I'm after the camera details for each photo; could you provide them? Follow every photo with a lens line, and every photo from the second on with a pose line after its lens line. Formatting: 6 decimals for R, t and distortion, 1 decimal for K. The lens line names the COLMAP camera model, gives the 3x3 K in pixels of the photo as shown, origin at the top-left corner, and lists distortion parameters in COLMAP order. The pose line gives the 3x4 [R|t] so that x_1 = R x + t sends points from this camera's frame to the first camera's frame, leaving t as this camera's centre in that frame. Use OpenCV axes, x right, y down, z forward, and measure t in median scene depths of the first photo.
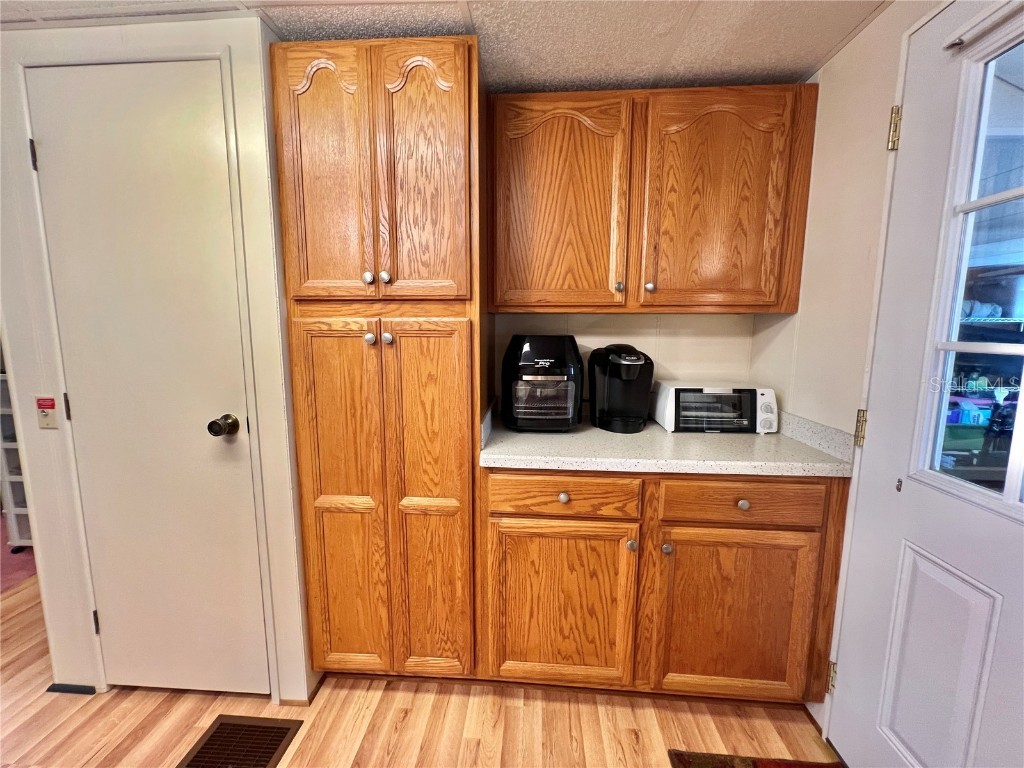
lens RADIAL K [[411.5, 0, 509.9], [0, 411.5, 382.2], [0, 0, 1]] dist [-0.008645, 0.002452]
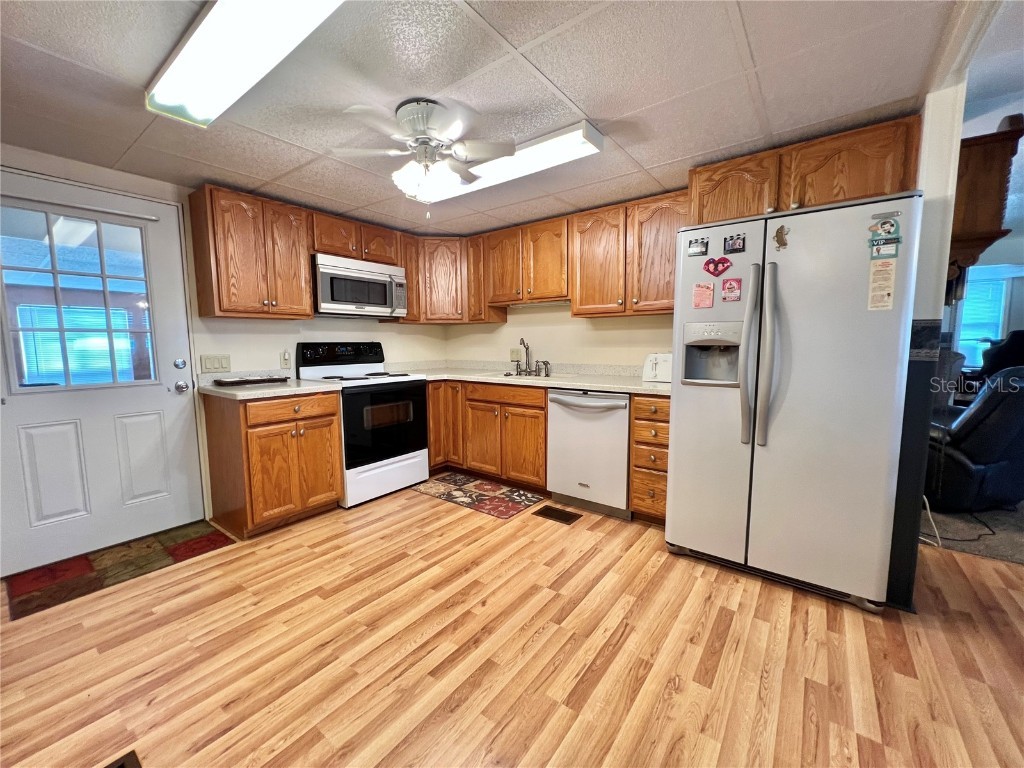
lens RADIAL K [[411.4, 0, 509.6], [0, 411.4, 383.6], [0, 0, 1]] dist [-0.005734, 0.001457]
pose [[-0.836880, -0.048744, 0.545211, -1.687597], [0.081181, 0.973960, 0.211687, -0.037965], [-0.541332, 0.221418, -0.811131, 1.001991]]
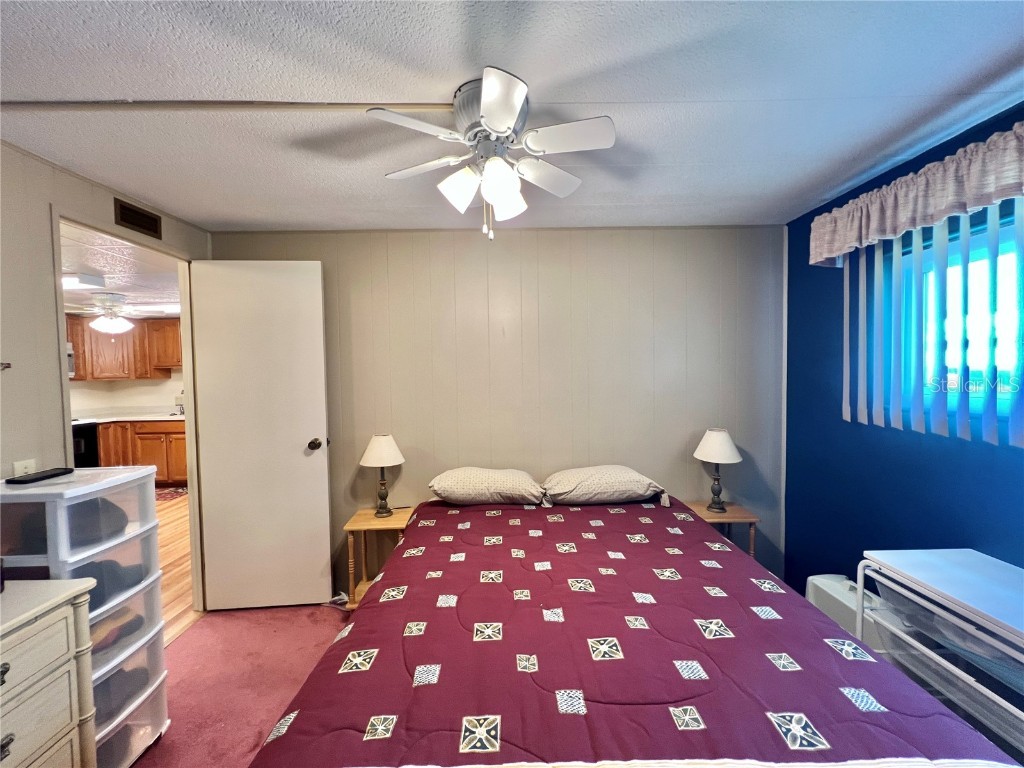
lens RADIAL K [[411.5, 0, 511.6], [0, 411.5, 384.6], [0, 0, 1]] dist [-0.008645, 0.002452]
pose [[-0.996435, 0.022676, -0.081263, -3.214721], [0.008828, 0.985939, 0.166874, -0.458779], [0.083905, 0.165562, -0.982624, 2.999173]]
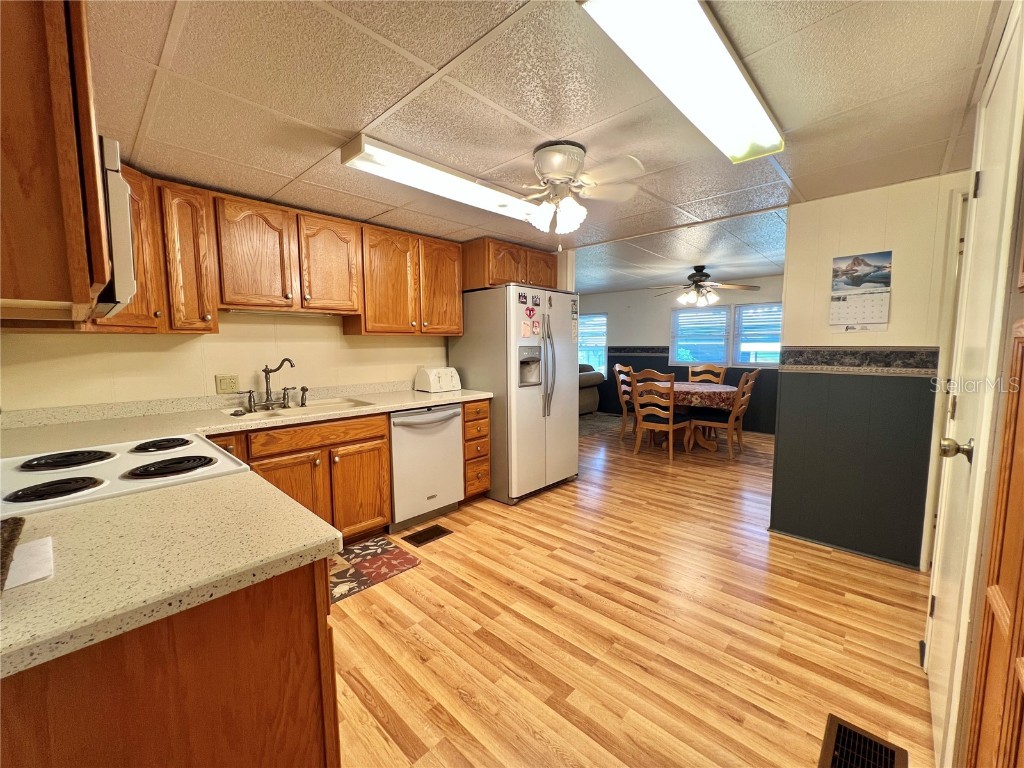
lens RADIAL K [[411.5, 0, 509.3], [0, 411.5, 383.9], [0, 0, 1]] dist [-0.008645, 0.002452]
pose [[-0.639777, 0.079046, -0.764485, 0.547524], [-0.095466, 0.978820, 0.181101, -0.091588], [0.762609, 0.188846, -0.618680, 0.770544]]
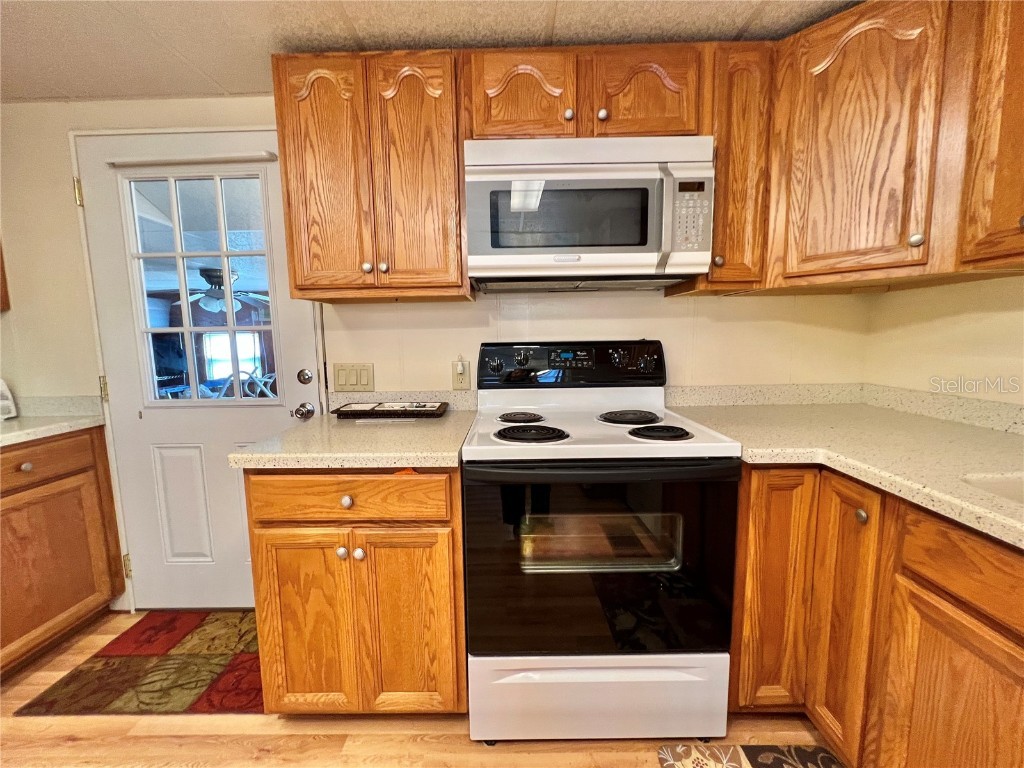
lens RADIAL K [[411.5, 0, 510.0], [0, 411.5, 382.8], [0, 0, 1]] dist [-0.008645, 0.002452]
pose [[-0.058601, -0.110892, 0.992103, -0.618630], [0.149889, 0.981568, 0.118568, 0.120214], [-0.986965, 0.155654, -0.040900, -0.350442]]
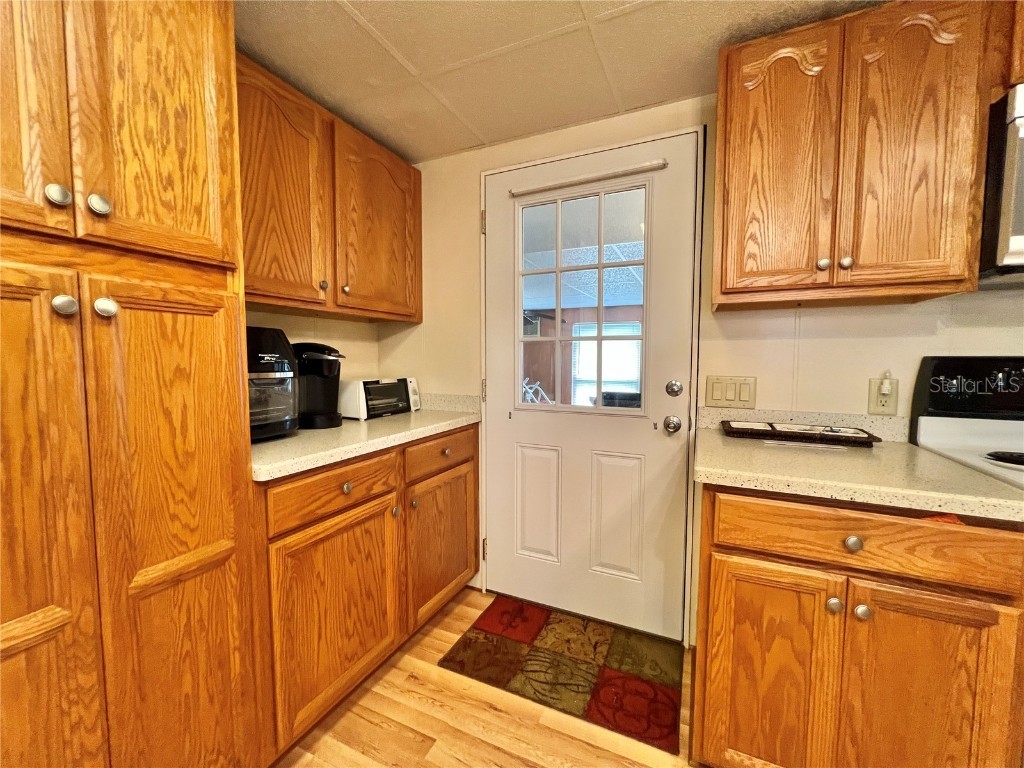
lens RADIAL K [[411.4, 0, 510.5], [0, 411.4, 382.9], [0, 0, 1]] dist [-0.005734, 0.001457]
pose [[0.359686, -0.059653, 0.931165, -0.615952], [0.123269, 0.992245, 0.015951, 0.060770], [-0.924895, 0.109047, 0.364250, 0.241967]]
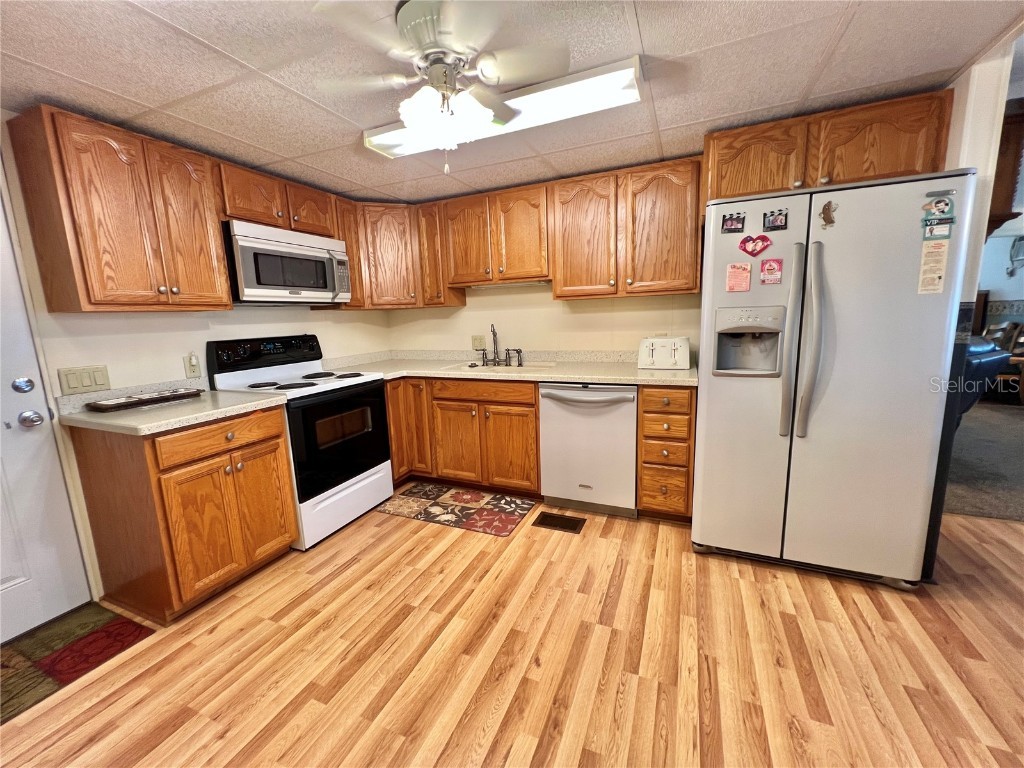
lens RADIAL K [[411.4, 0, 509.7], [0, 411.4, 383.5], [0, 0, 1]] dist [-0.005734, 0.001457]
pose [[-0.941329, -0.021378, 0.336813, -1.174440], [0.080824, 0.954670, 0.286482, -0.095168], [-0.327670, 0.296897, -0.896931, 0.898149]]
